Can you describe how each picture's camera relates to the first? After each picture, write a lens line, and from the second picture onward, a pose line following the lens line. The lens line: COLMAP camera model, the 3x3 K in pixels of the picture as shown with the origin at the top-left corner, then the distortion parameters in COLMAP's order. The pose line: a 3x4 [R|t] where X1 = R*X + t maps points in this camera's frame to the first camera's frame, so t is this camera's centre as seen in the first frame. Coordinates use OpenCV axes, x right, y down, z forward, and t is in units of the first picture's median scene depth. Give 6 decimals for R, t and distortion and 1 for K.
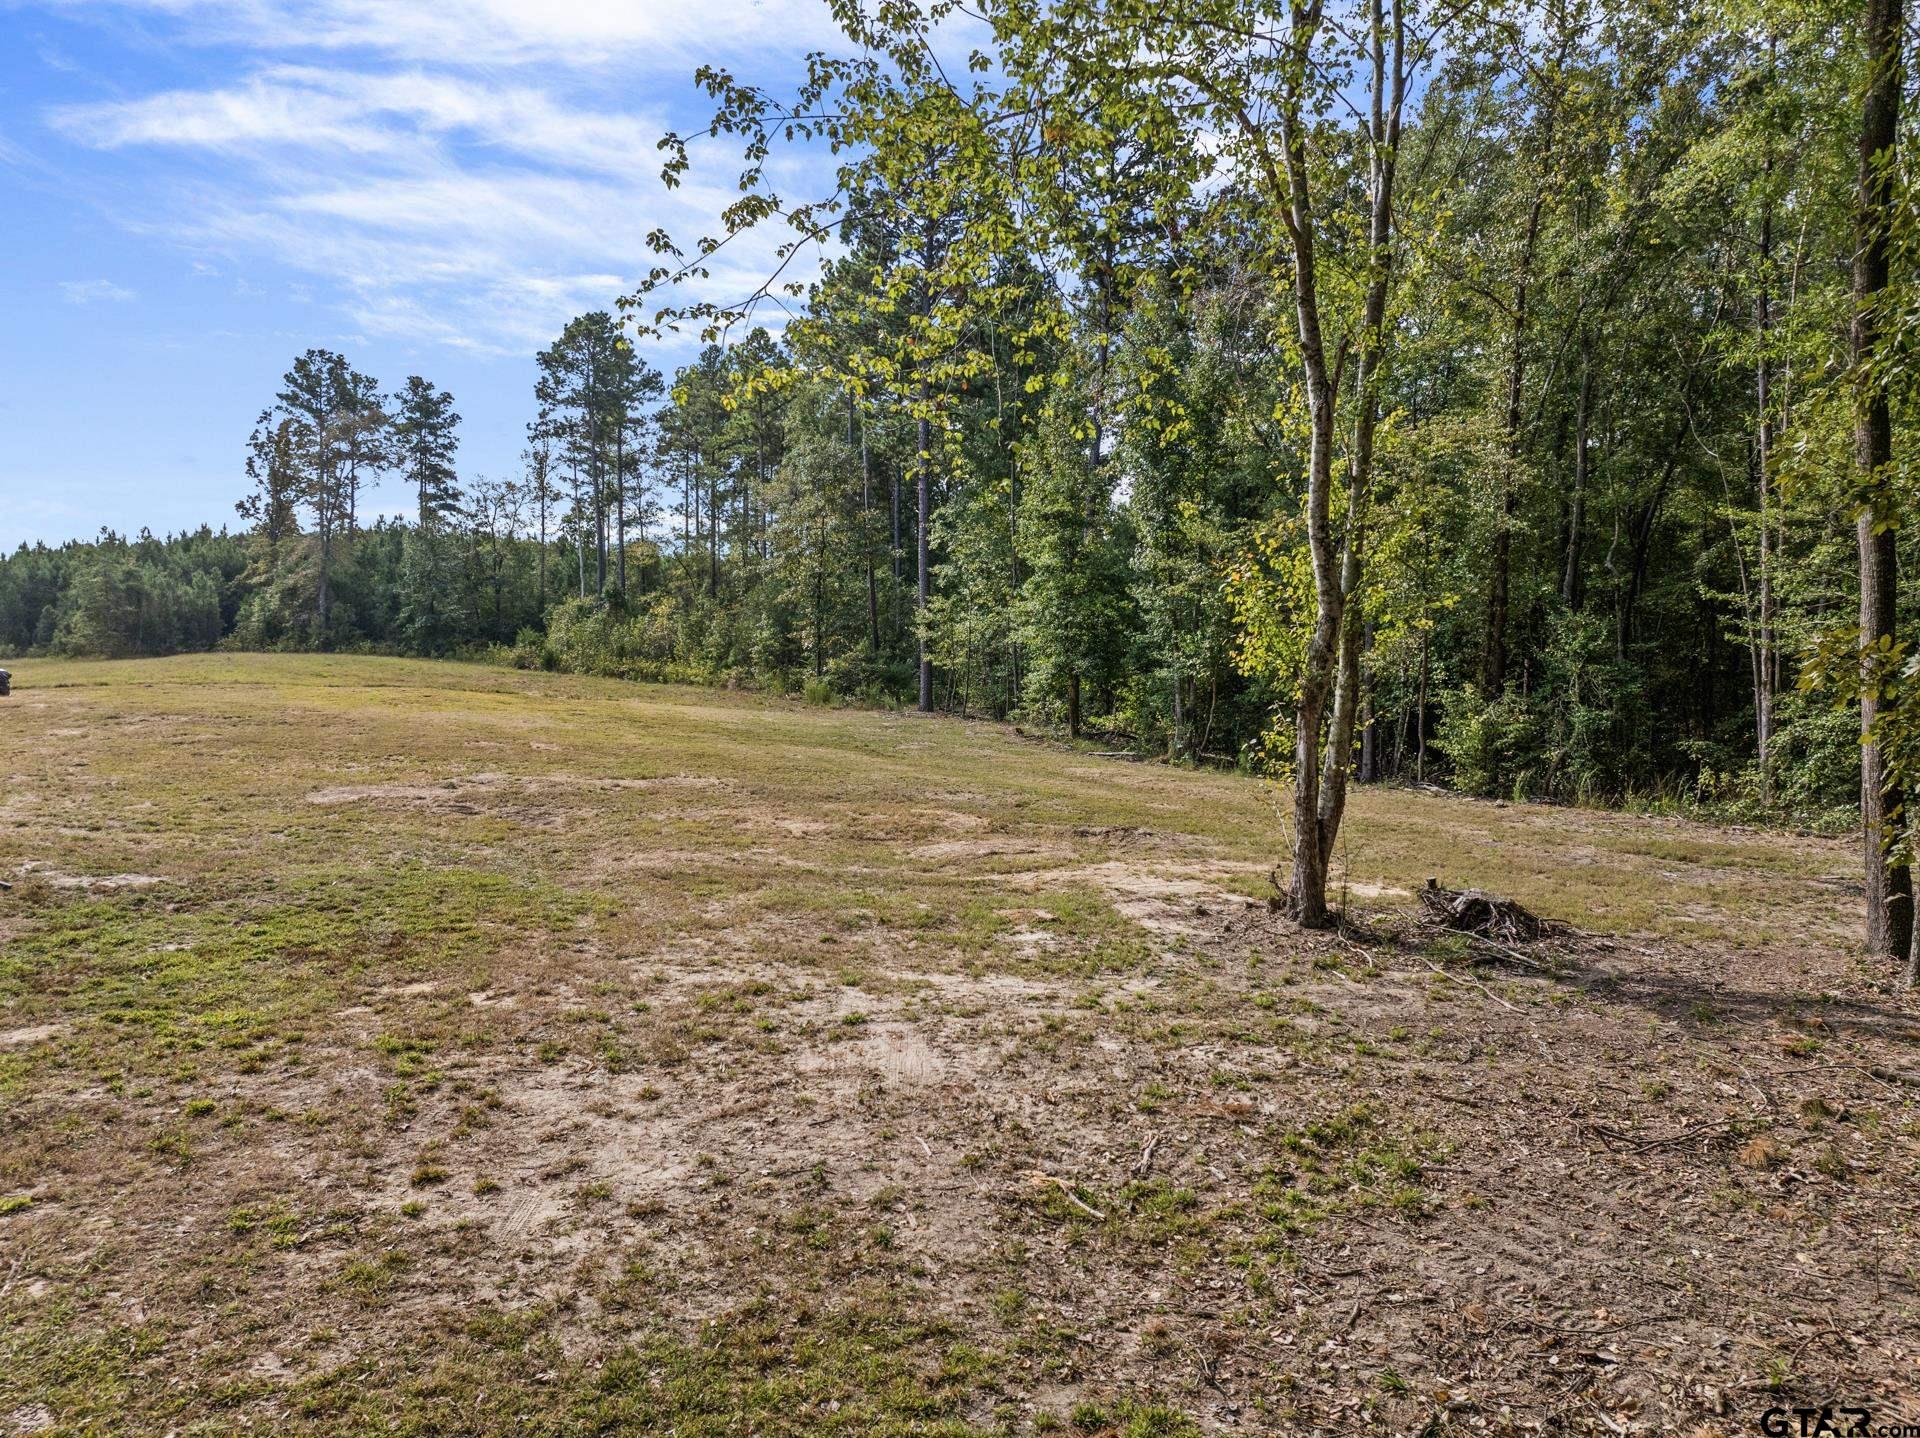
lens RADIAL K [[1337.8, 0, 975.8], [0, 1337.8, 713.9], [0, 0, 1]] dist [-0.034843, -0.003303]
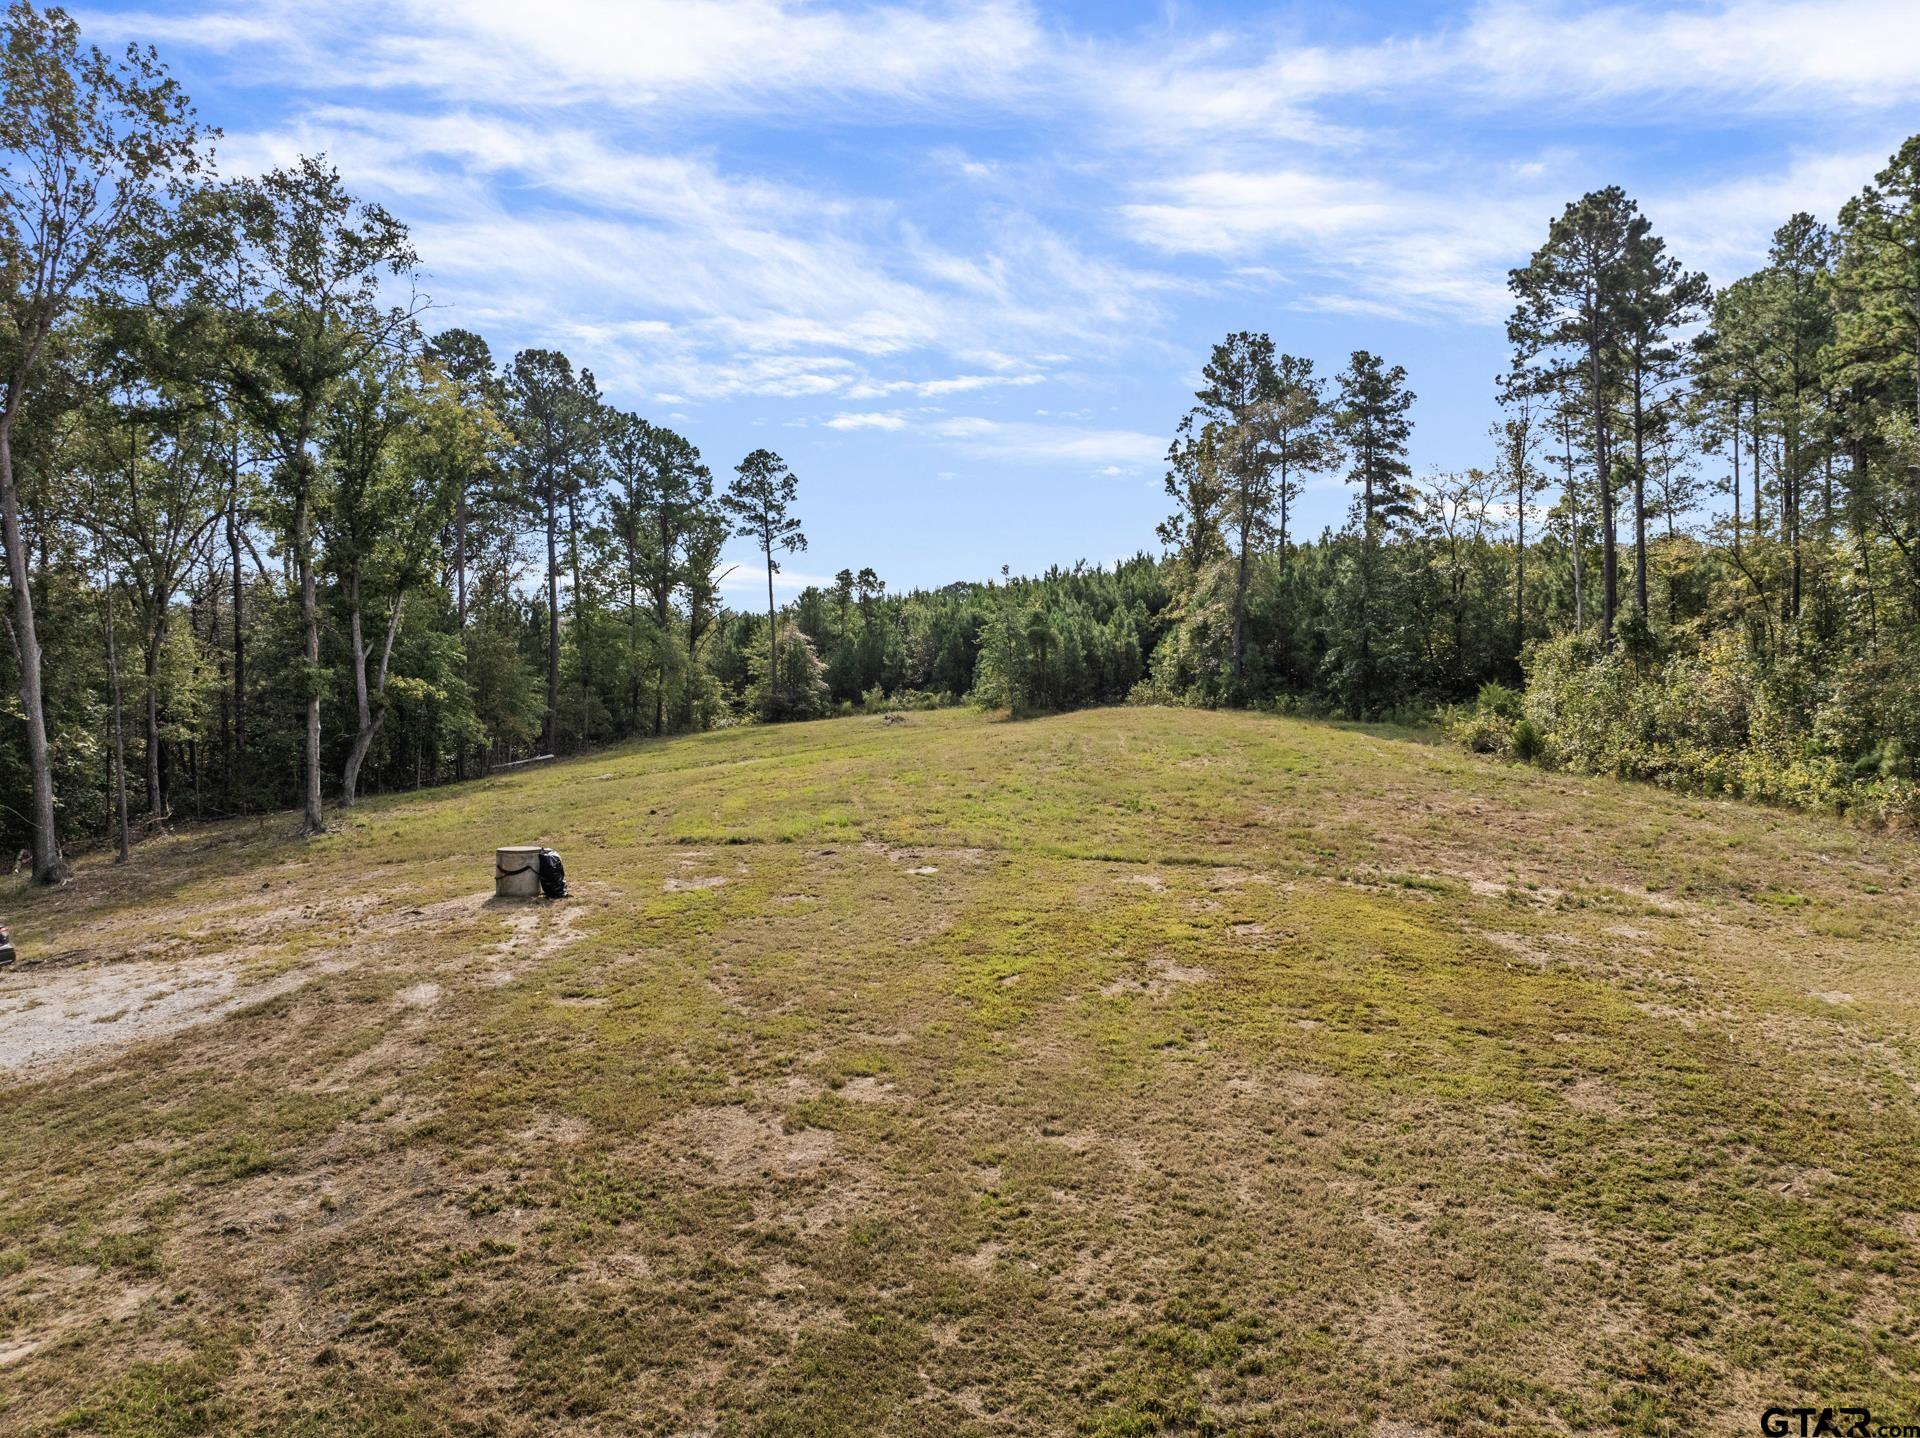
lens RADIAL K [[1337.8, 0, 975.8], [0, 1337.8, 713.9], [0, 0, 1]] dist [-0.034843, -0.003303]
pose [[0.760011, 0.007479, -0.649867, -0.081661], [-0.006552, 0.999971, 0.003845, -0.040279], [0.649877, 0.001336, 0.760038, 0.263249]]
